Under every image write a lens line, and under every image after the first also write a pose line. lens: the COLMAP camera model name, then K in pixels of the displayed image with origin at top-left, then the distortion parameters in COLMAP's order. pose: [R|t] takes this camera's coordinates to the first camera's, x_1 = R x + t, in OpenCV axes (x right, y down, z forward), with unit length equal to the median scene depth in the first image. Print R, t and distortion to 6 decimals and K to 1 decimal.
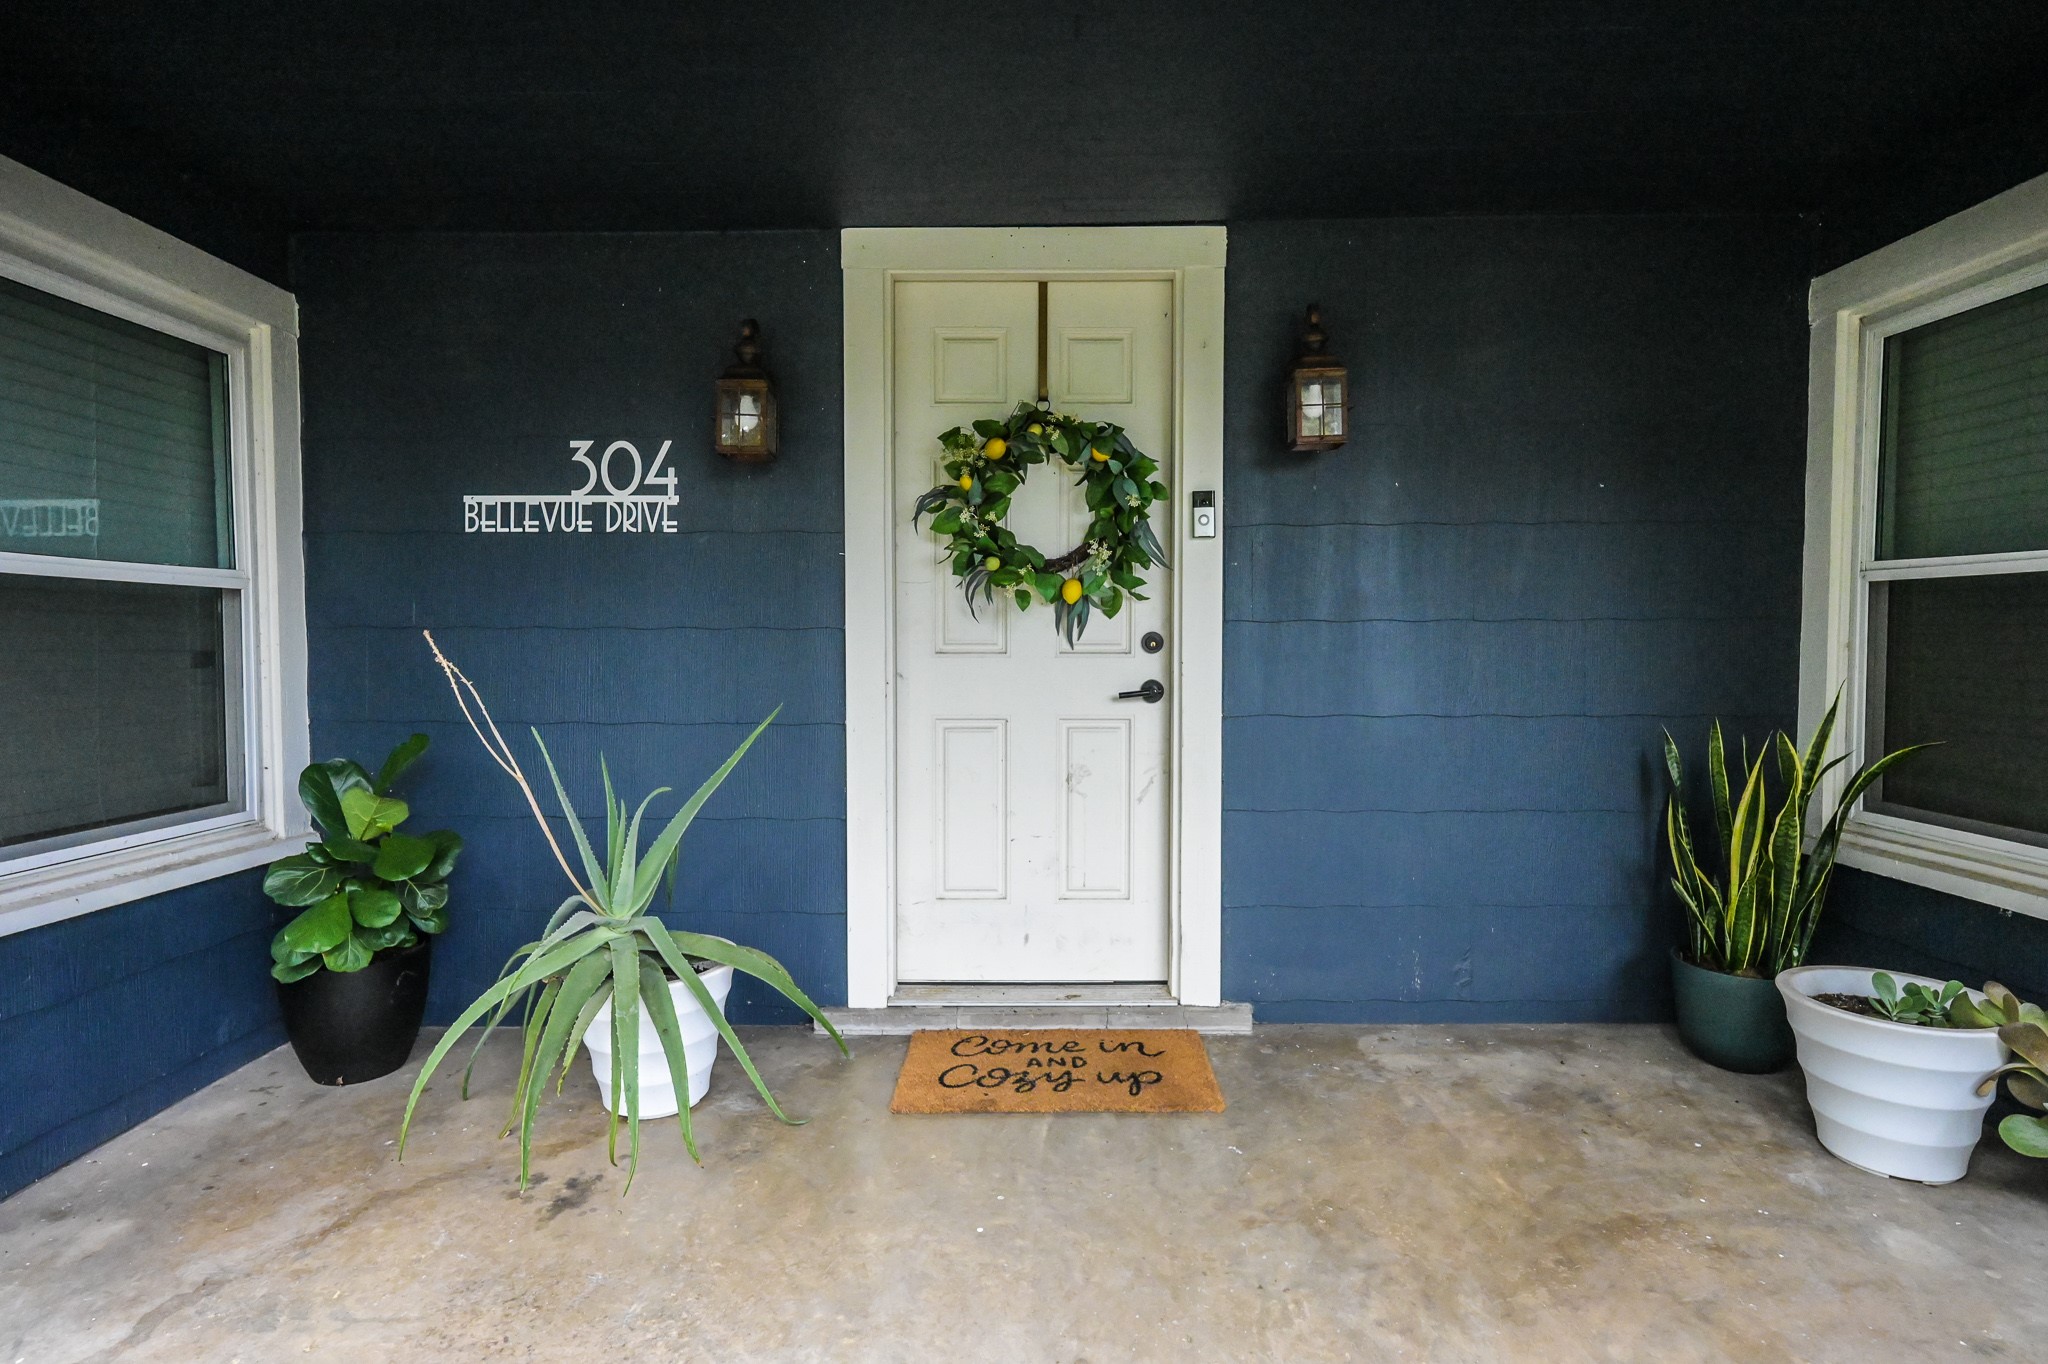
lens RADIAL K [[1057.3, 0, 1031.5], [0, 1057.3, 683.7], [0, 0, 1]] dist [-0.002862, 0.000894]
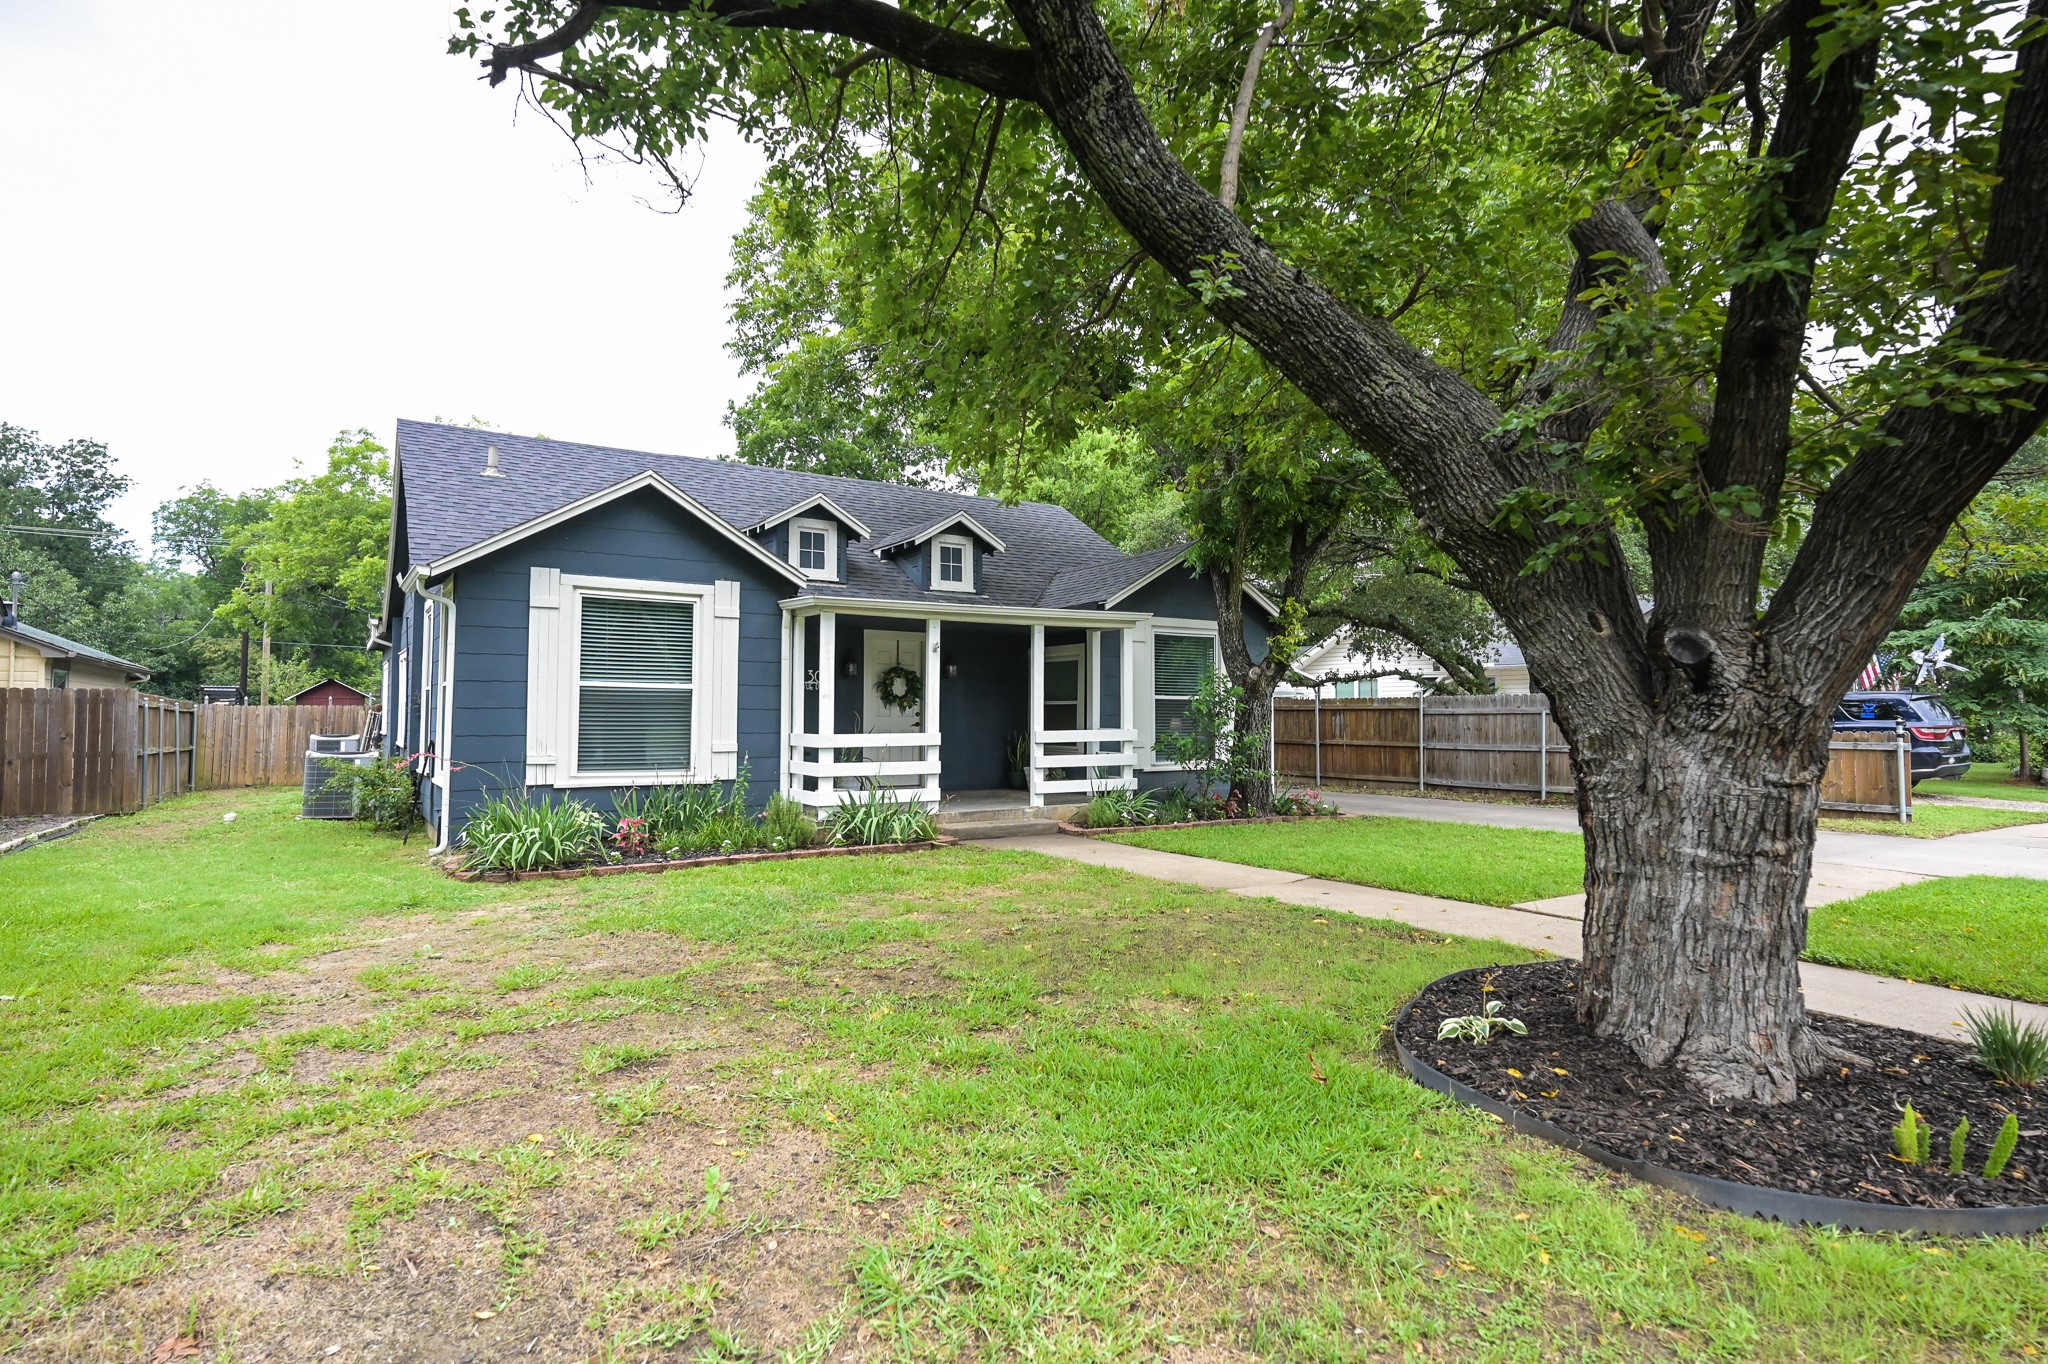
lens RADIAL K [[1057.3, 0, 1010.4], [0, 1057.3, 684.1], [0, 0, 1]] dist [-0.002862, 0.000894]
pose [[0.842980, 0.023115, 0.537449, -2.210166], [0.013426, 0.997861, -0.063975, 0.143969], [-0.537778, 0.061145, 0.840866, -3.437547]]
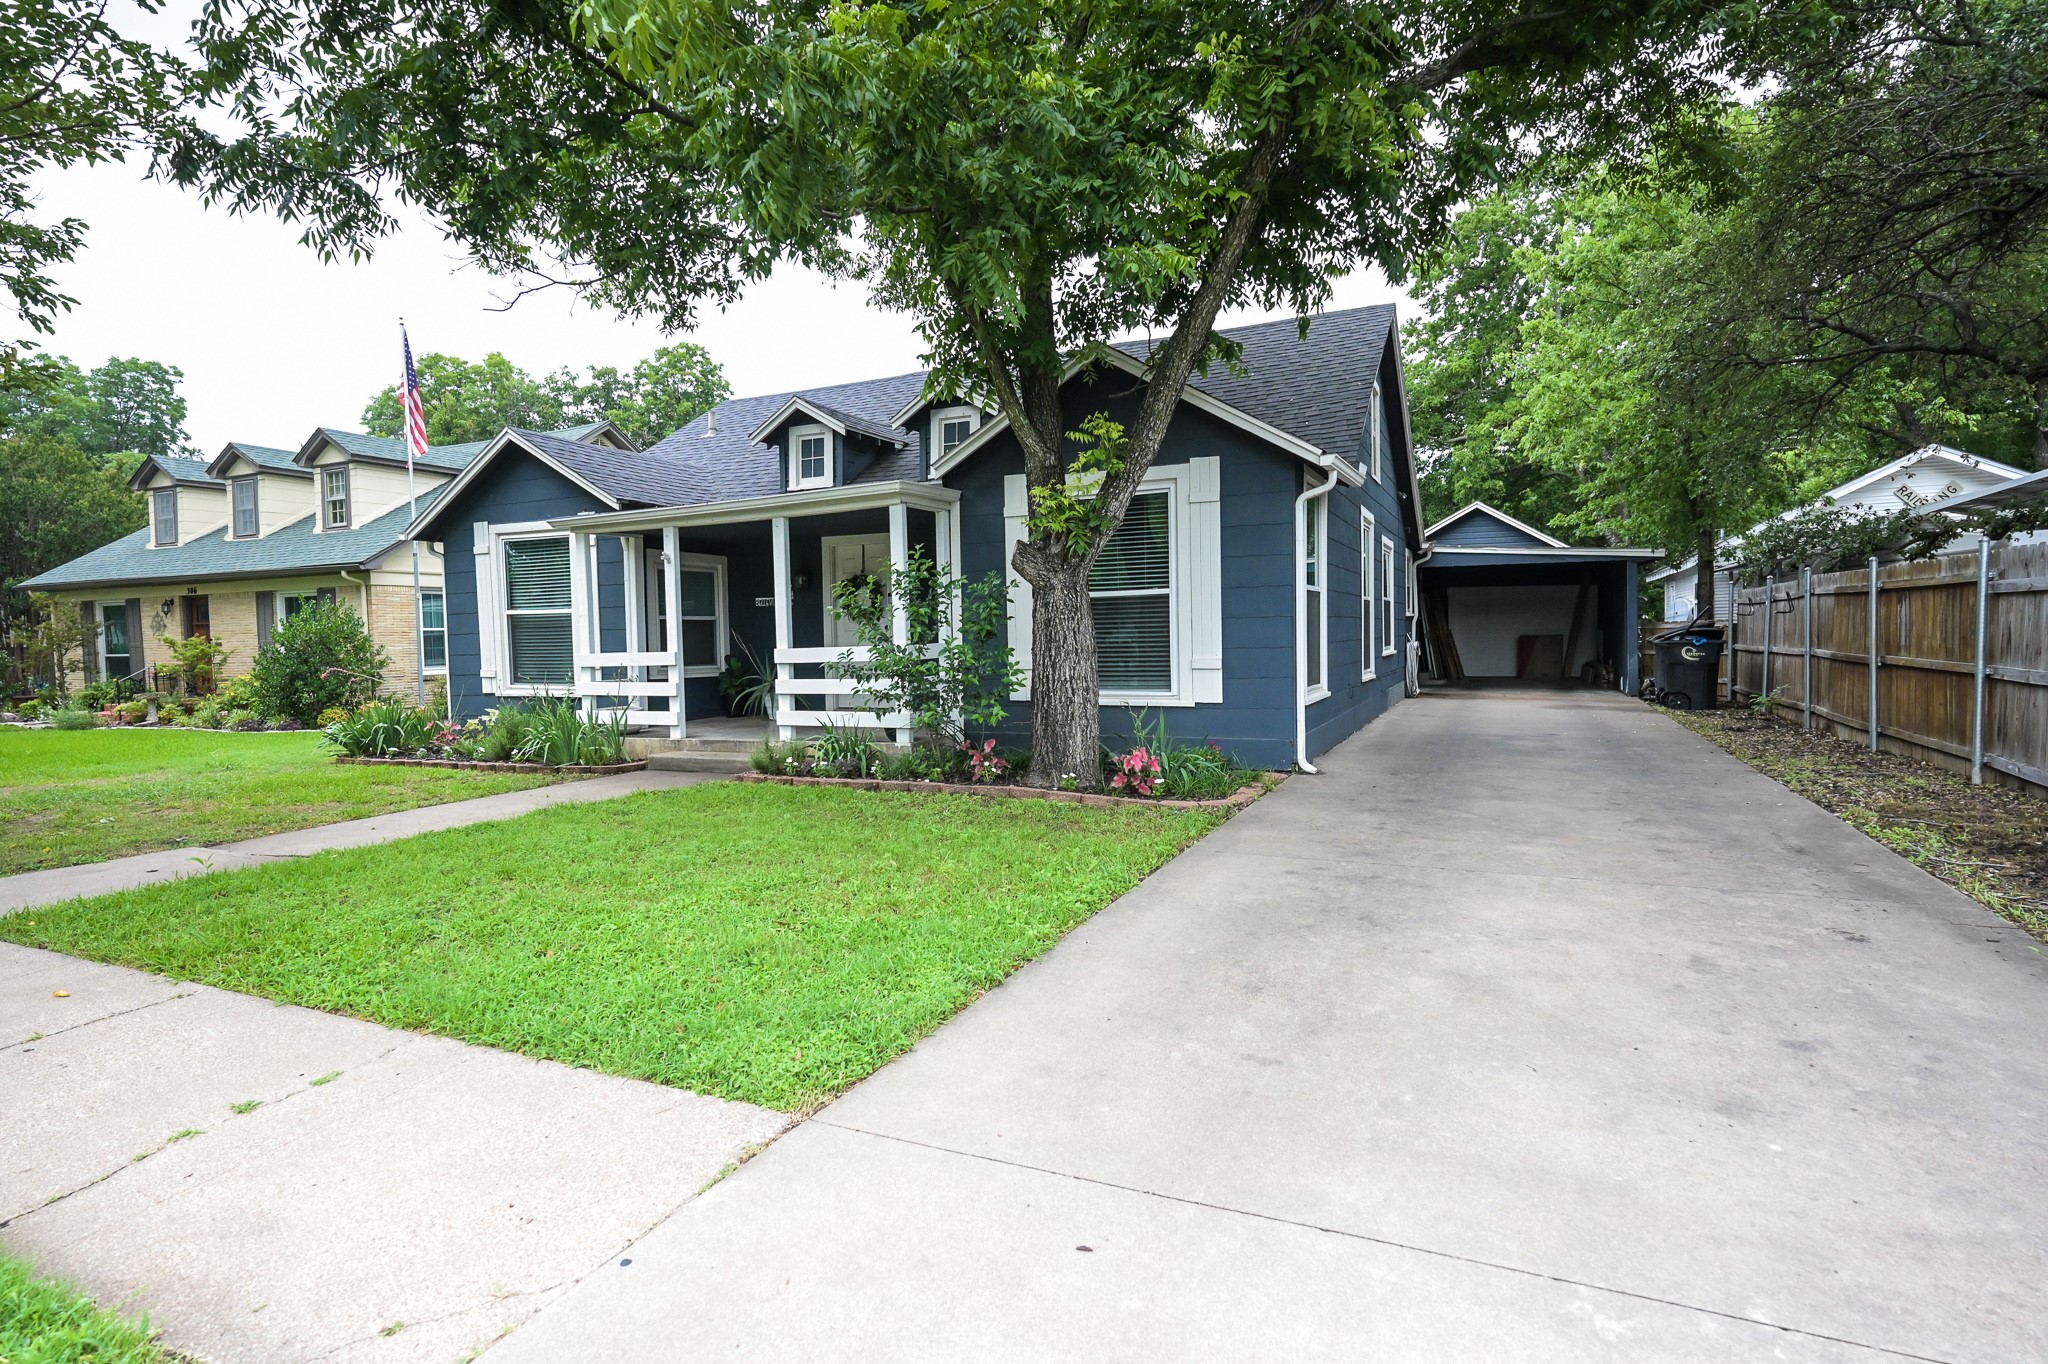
lens RADIAL K [[1057.3, 0, 1007.6], [0, 1057.3, 667.9], [0, 0, 1]] dist [-0.002862, 0.000894]
pose [[0.902908, -0.000662, -0.429833, 2.444797], [0.001395, 0.999998, 0.001390, 0.121246], [0.429831, -0.001855, 0.902908, -2.701227]]
